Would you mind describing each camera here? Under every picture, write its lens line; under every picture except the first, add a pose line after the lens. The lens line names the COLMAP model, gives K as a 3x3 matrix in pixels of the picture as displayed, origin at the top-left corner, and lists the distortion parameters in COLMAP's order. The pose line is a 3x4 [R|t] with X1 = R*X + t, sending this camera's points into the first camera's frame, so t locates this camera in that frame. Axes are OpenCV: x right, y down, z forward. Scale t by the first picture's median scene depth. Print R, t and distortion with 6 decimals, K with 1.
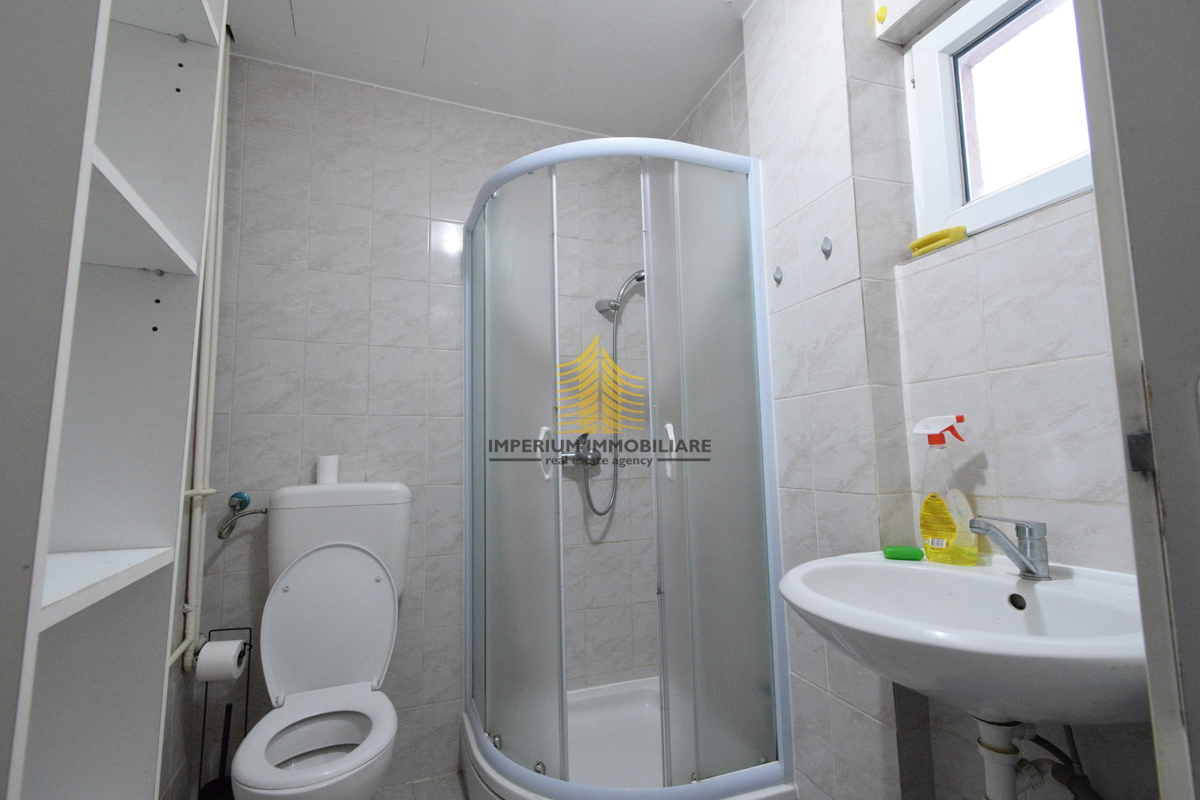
lens RADIAL K [[541.1, 0, 600.0], [0, 541.1, 400.0], [0, 0, 1]] dist [-0.001786, -0.000423]
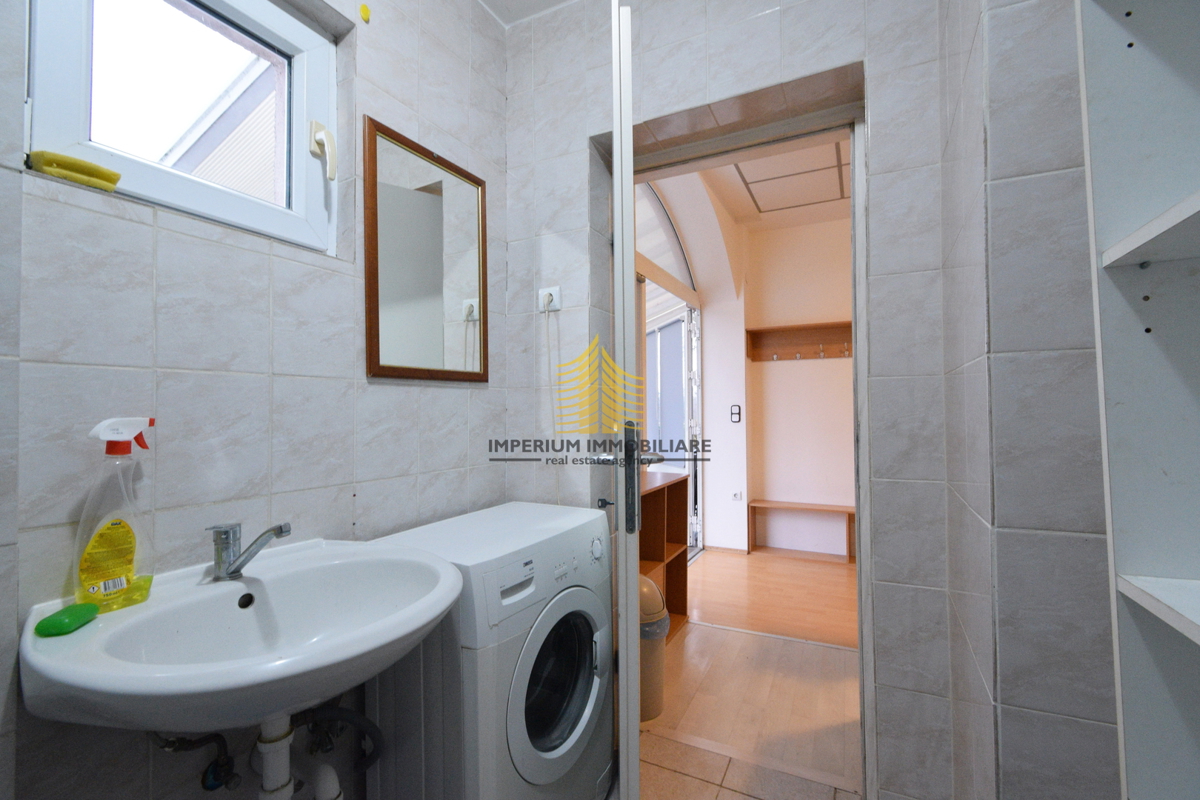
lens RADIAL K [[541.1, 0, 600.0], [0, 541.1, 400.0], [0, 0, 1]] dist [-0.001786, -0.000423]
pose [[-0.667969, 0.038569, 0.743189, -0.422228], [-0.057903, 0.992935, -0.103572, 0.049135], [-0.741933, -0.112216, -0.661016, 1.080606]]
